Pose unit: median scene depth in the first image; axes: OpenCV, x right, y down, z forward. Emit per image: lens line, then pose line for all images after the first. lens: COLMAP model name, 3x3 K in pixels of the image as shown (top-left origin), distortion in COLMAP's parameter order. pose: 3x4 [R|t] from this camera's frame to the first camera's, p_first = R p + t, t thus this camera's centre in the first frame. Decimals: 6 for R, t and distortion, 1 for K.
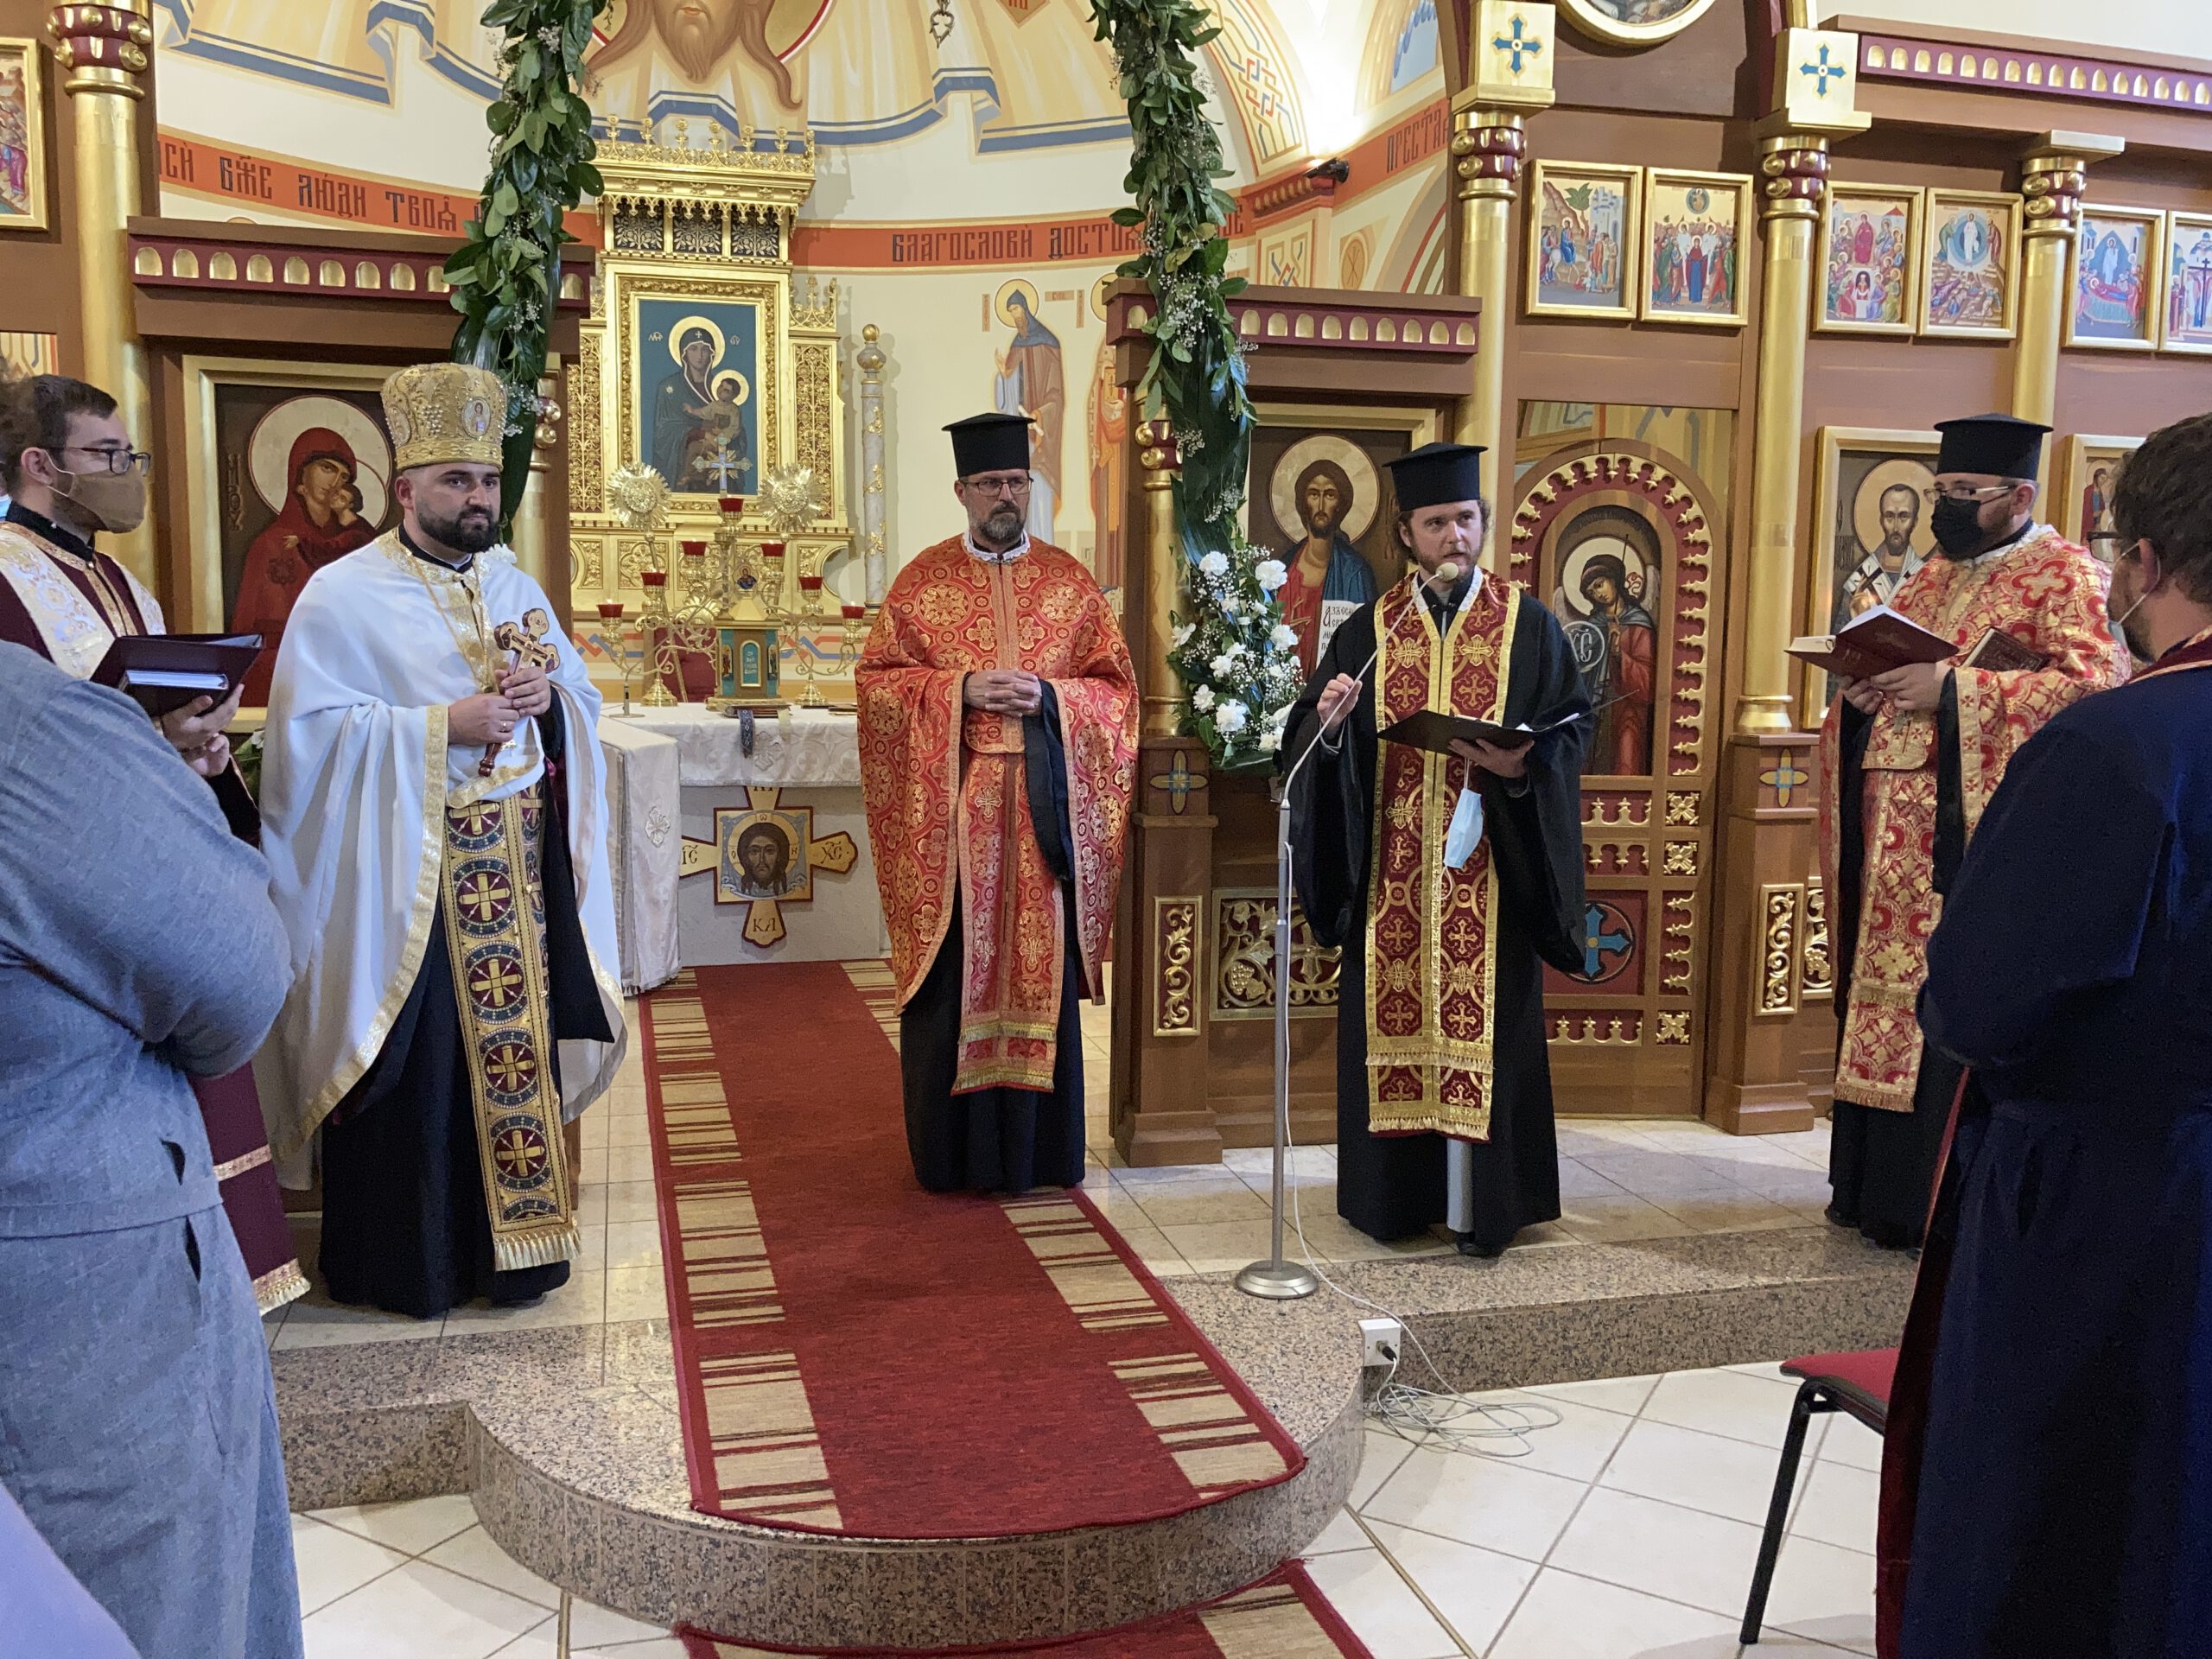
lens RADIAL K [[1816.6, 0, 1094.9], [0, 1816.6, 810.9], [0, 0, 1]] dist [0.012227, 0.004702]
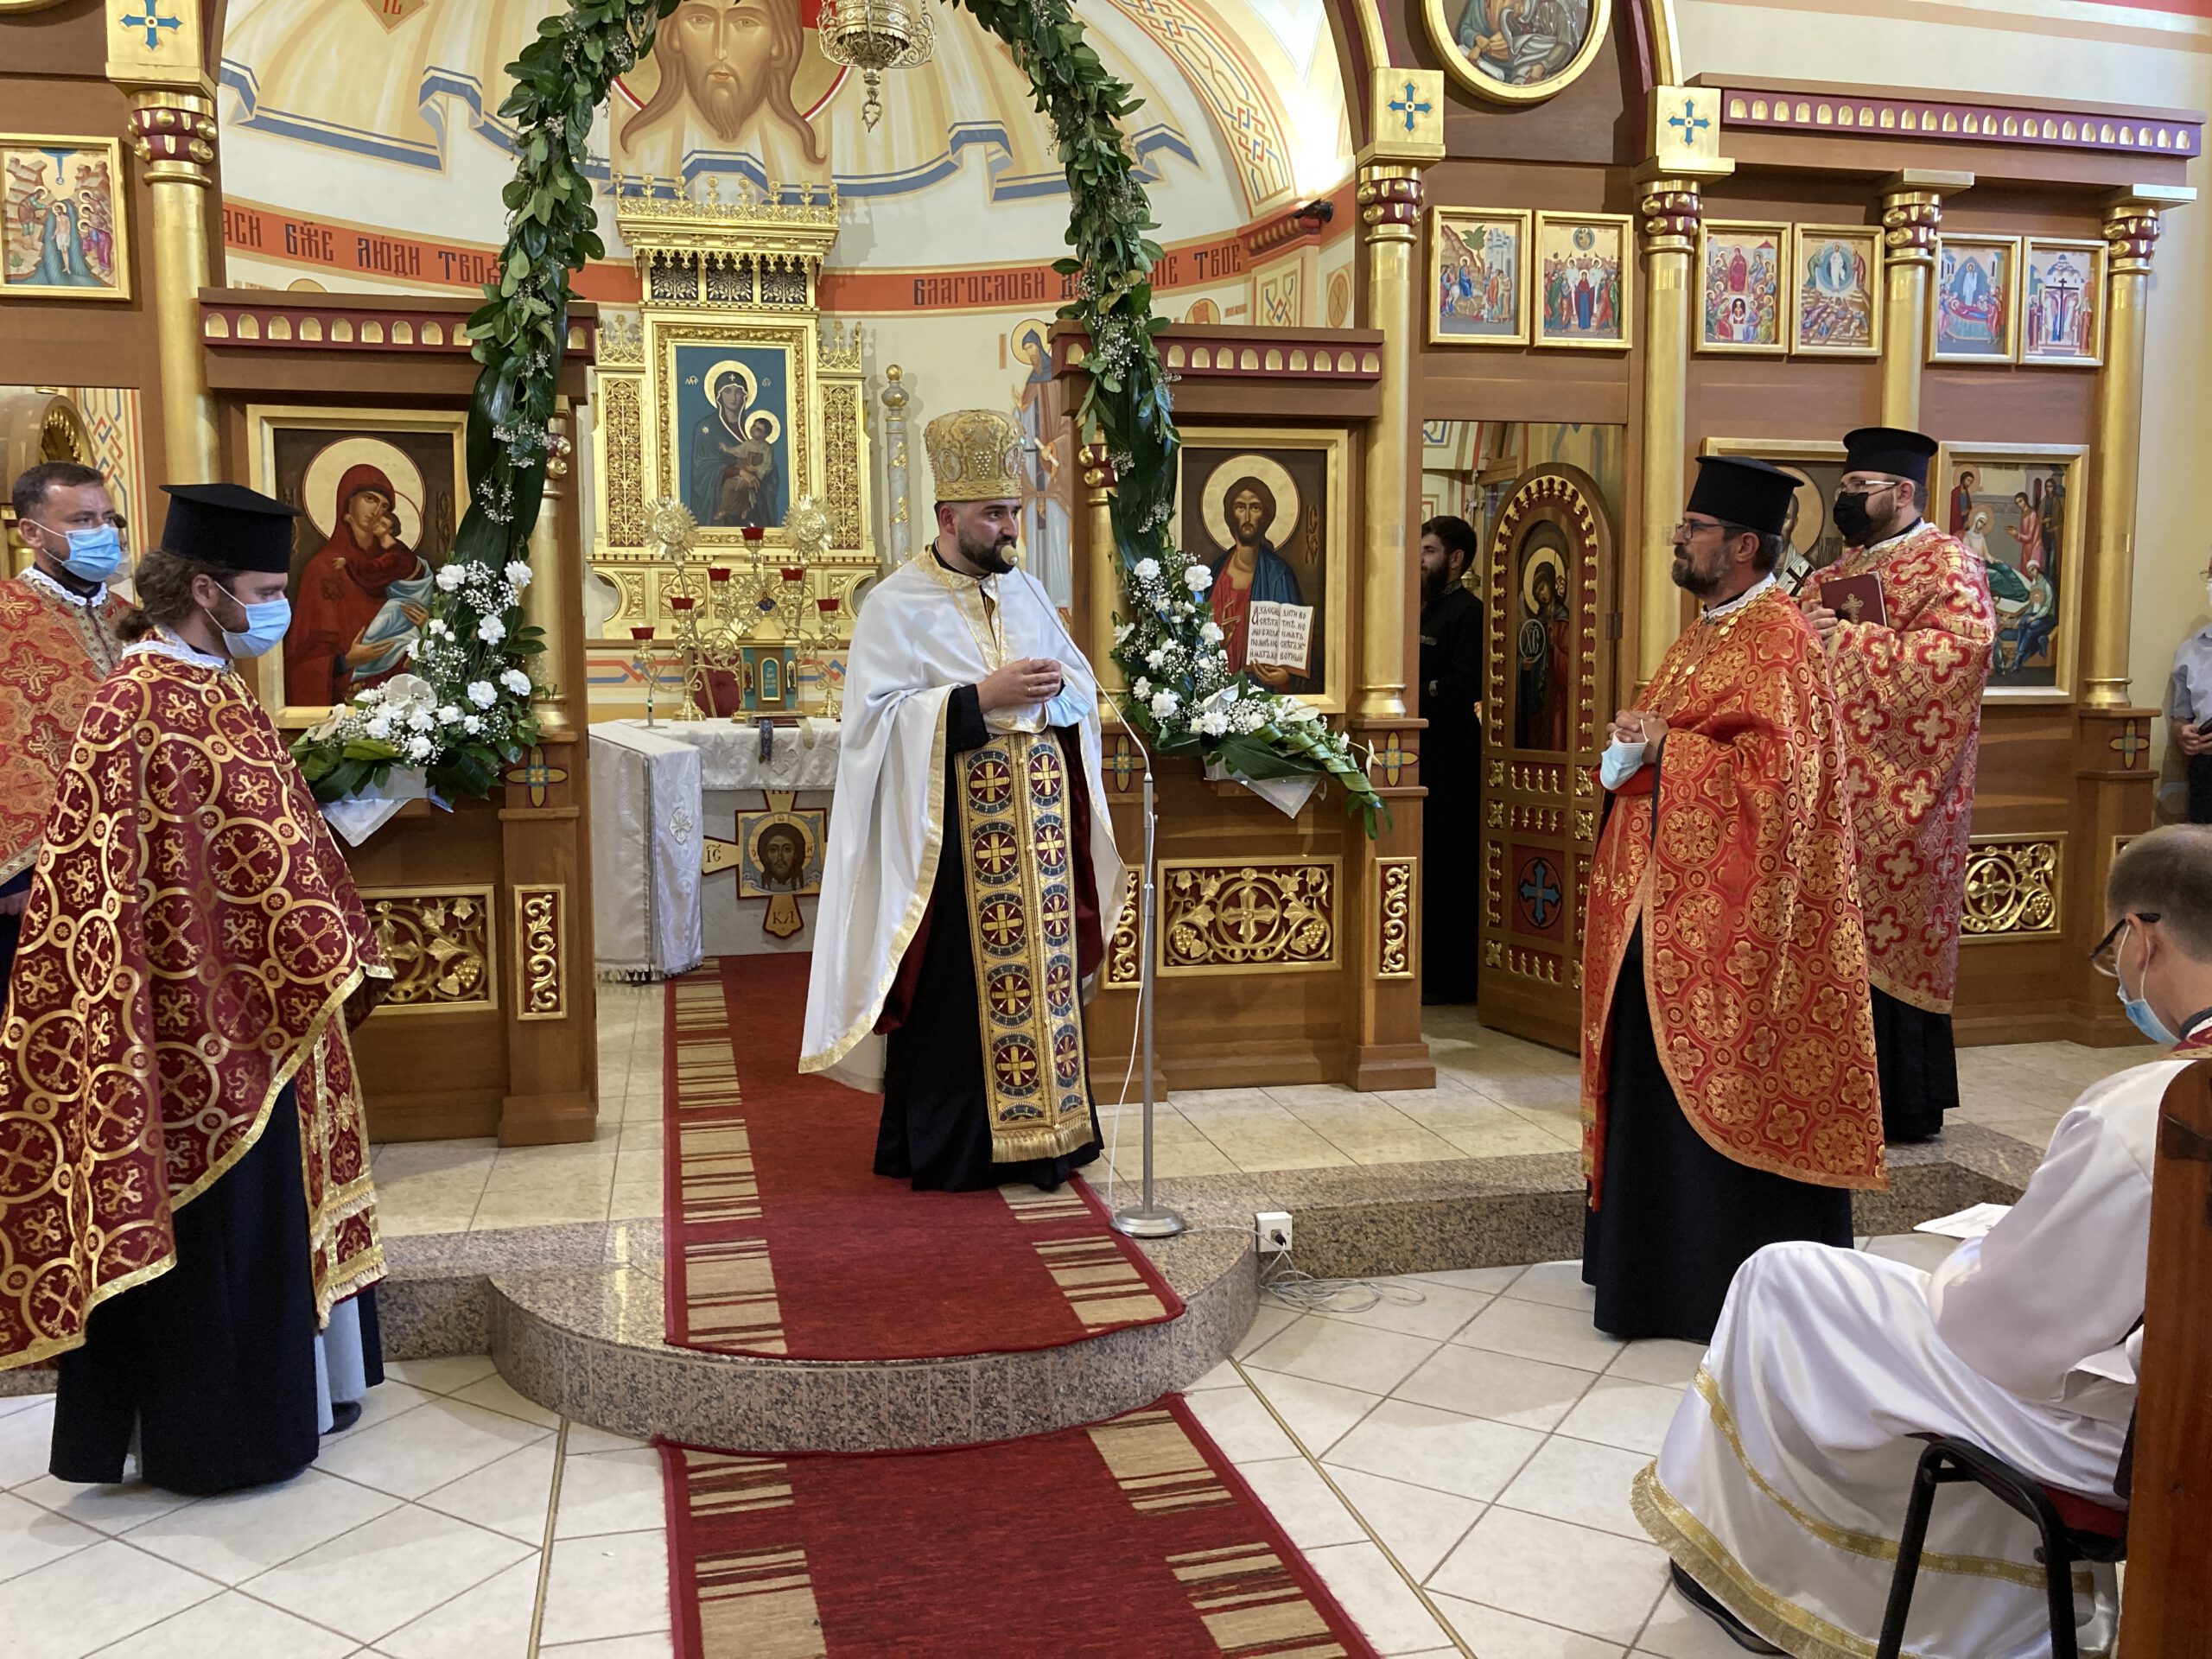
lens RADIAL K [[1817.4, 0, 1119.4], [0, 1817.4, 822.1], [0, 0, 1]] dist [0.014701, -0.002746]
pose [[0.999597, -0.015625, -0.023685, 0.066816], [0.015324, 0.999800, -0.012813, 0.033222], [0.023881, 0.012444, 0.999637, -0.121301]]
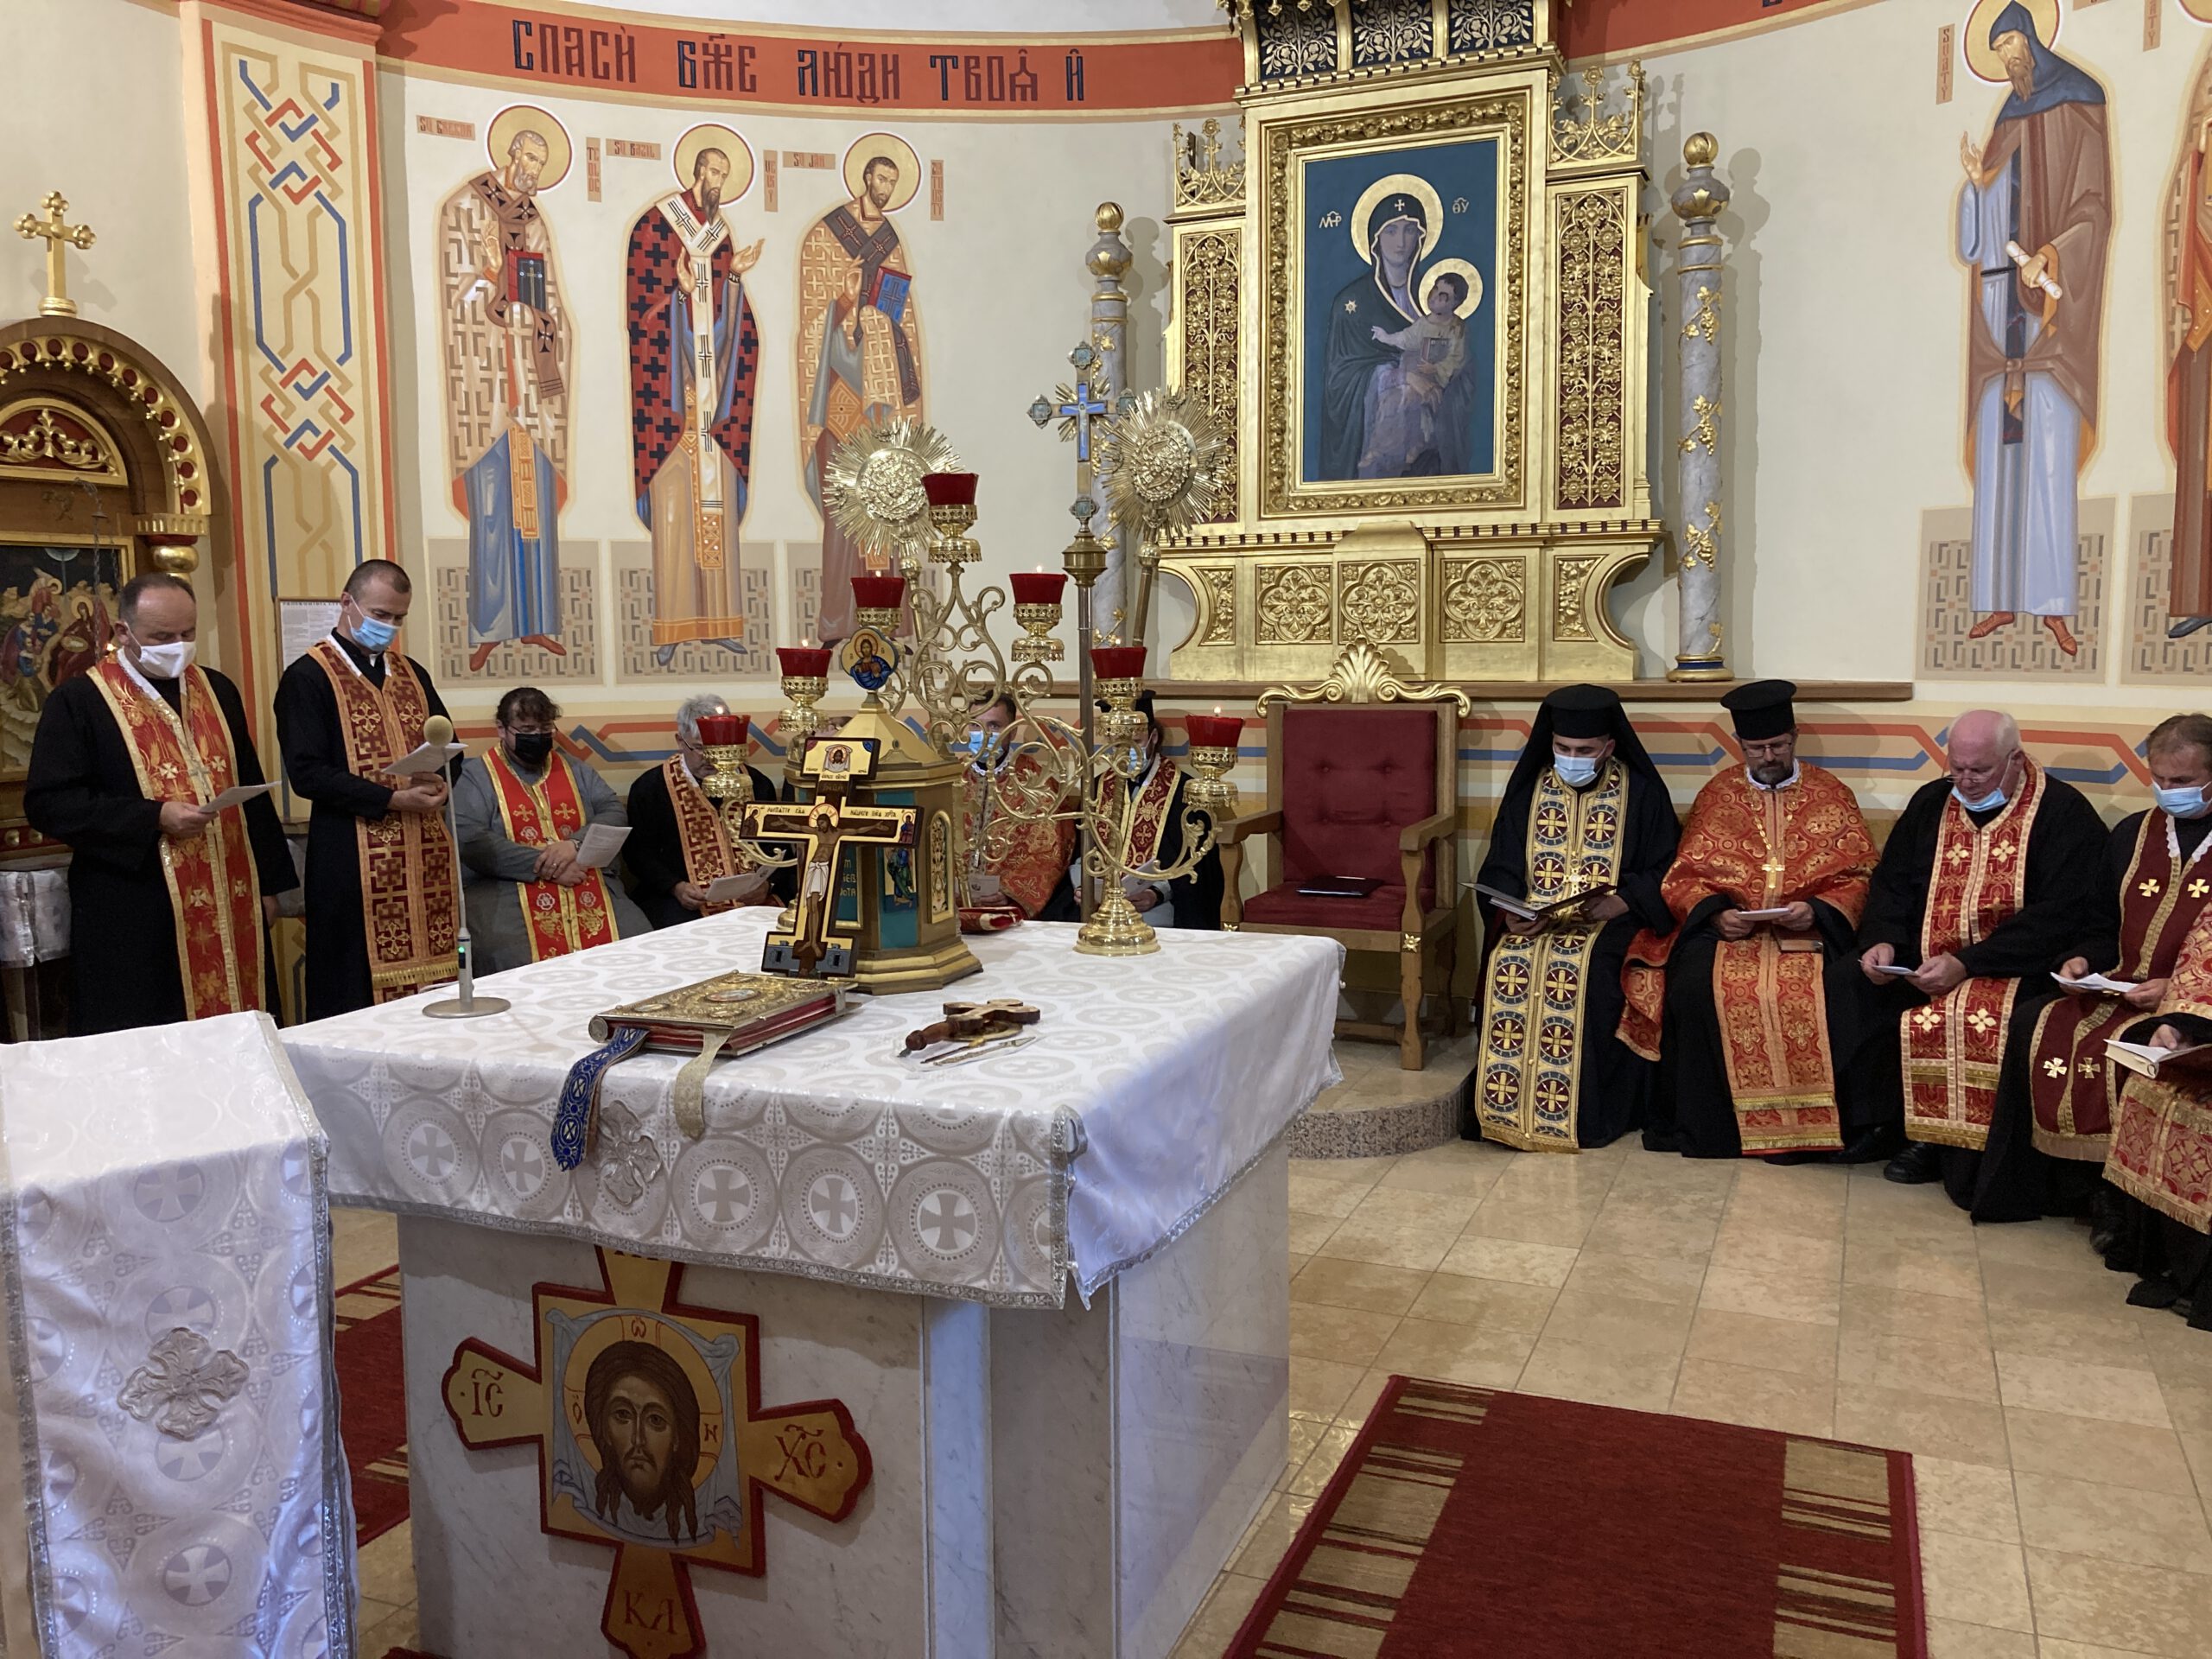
lens RADIAL K [[1828.3, 0, 1080.2], [0, 1828.3, 798.6], [0, 0, 1]] dist [0.013148, -0.000470]
pose [[0.786131, 0.036102, -0.617004, 0.162525], [-0.045211, 0.998977, 0.000847, -0.156386], [0.616404, 0.027229, 0.786959, 1.107487]]
